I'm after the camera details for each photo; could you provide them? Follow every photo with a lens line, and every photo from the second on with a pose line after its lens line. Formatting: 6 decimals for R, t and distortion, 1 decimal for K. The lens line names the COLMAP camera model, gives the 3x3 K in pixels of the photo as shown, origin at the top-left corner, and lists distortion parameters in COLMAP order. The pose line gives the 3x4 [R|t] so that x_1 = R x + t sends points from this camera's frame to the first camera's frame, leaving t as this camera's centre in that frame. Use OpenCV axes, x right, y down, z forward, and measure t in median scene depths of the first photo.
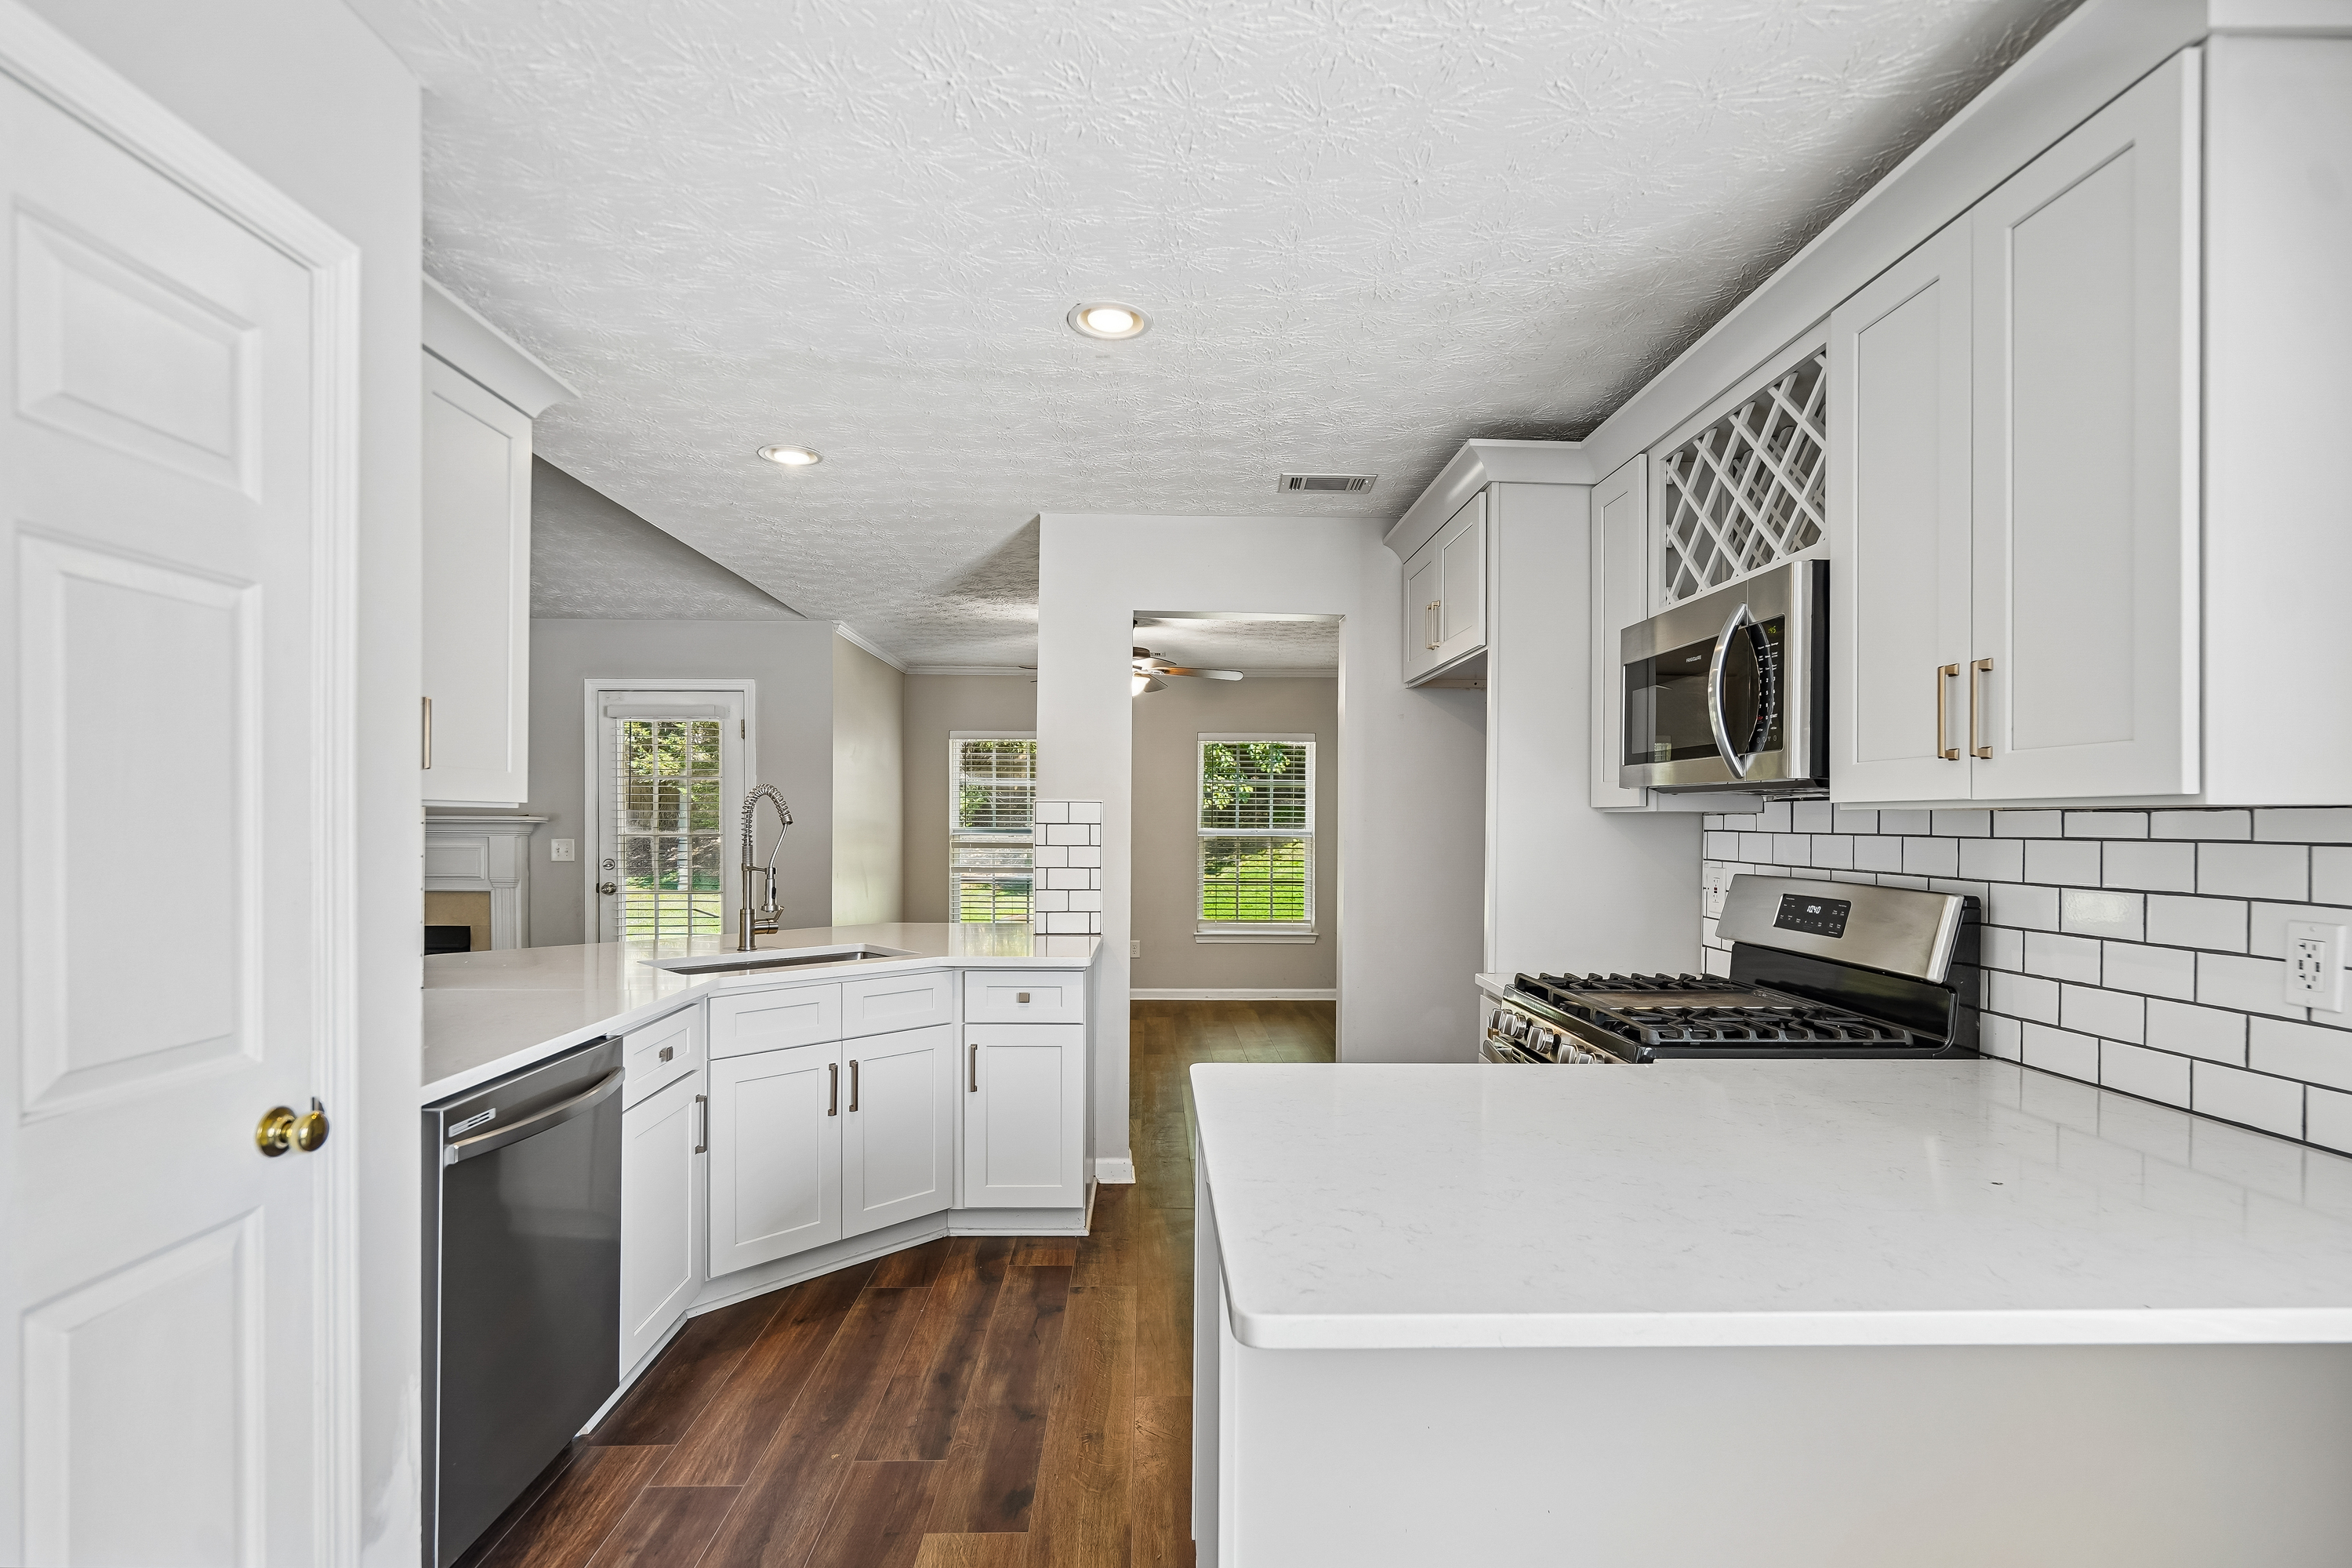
lens RADIAL K [[1088.1, 0, 1178.1], [0, 1088.1, 827.3], [0, 0, 1]] dist [-0.003224, 0.000543]
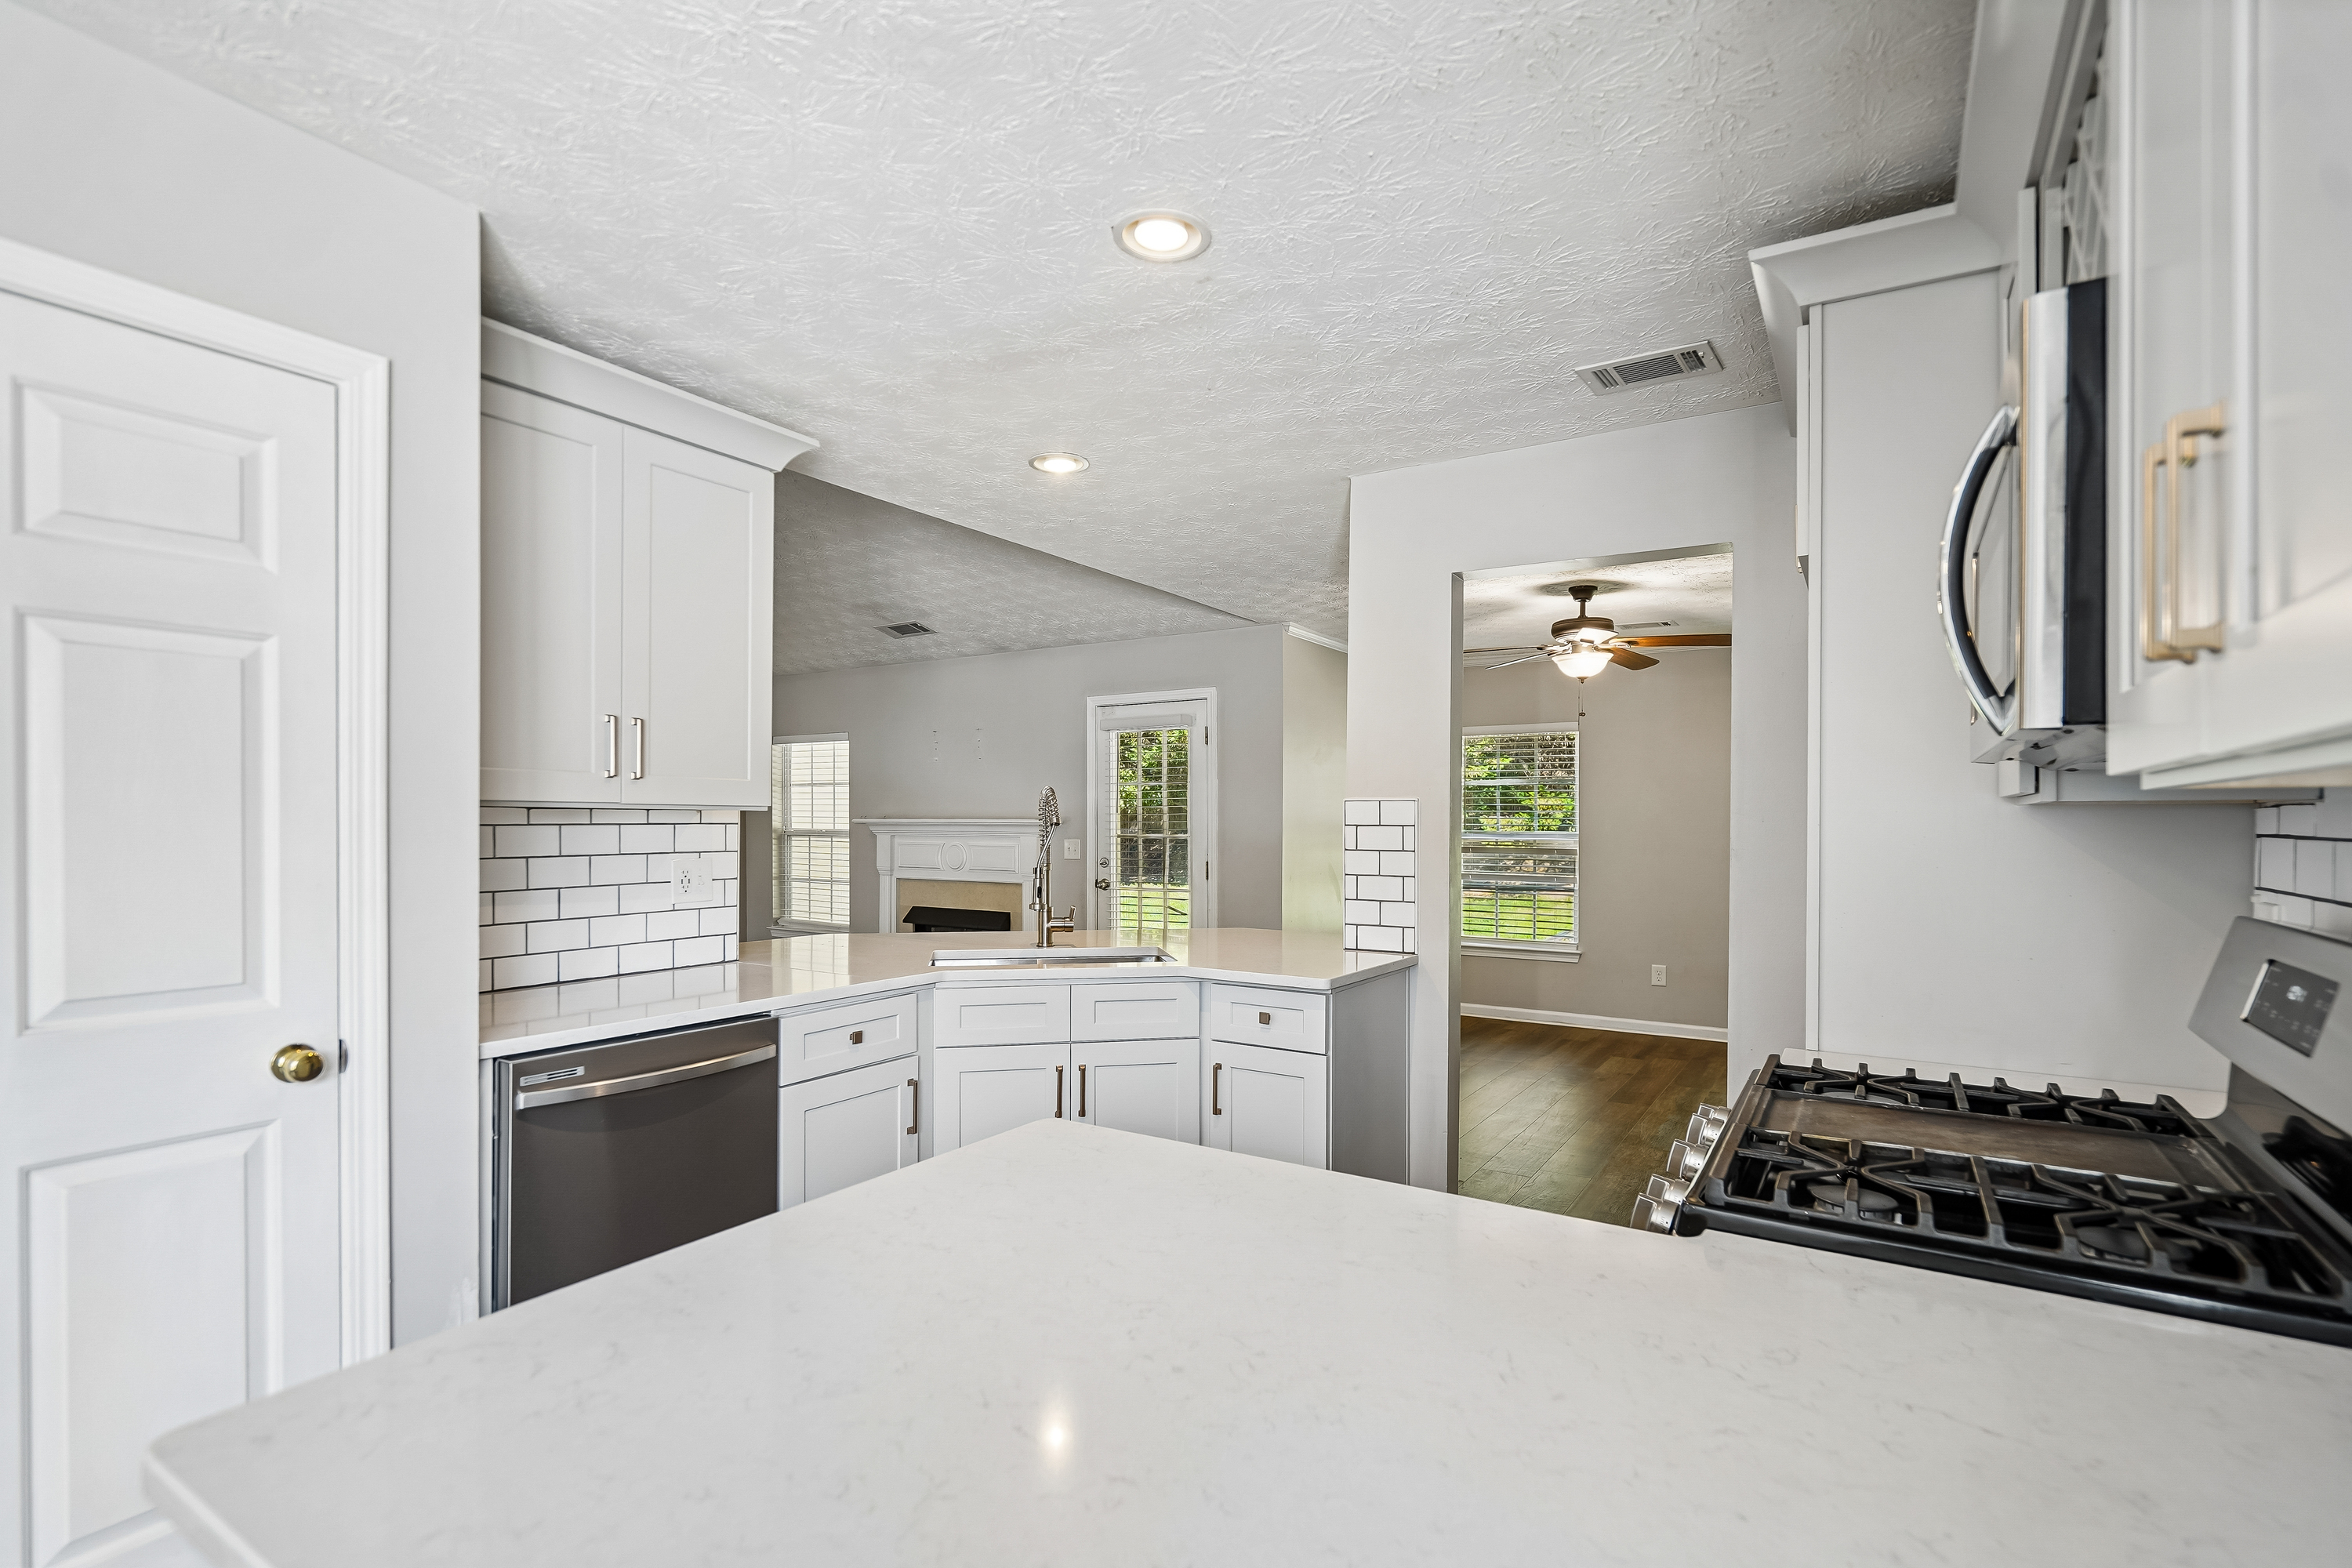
lens RADIAL K [[1097.1, 0, 1182.5], [0, 1097.1, 826.5], [0, 0, 1]] dist [-0.001080, 0.000386]
pose [[0.828035, 0.000640, -0.560676, 0.395633], [-0.003035, 0.999990, -0.003341, 0.001629], [0.560668, 0.004468, 0.828029, 0.268791]]
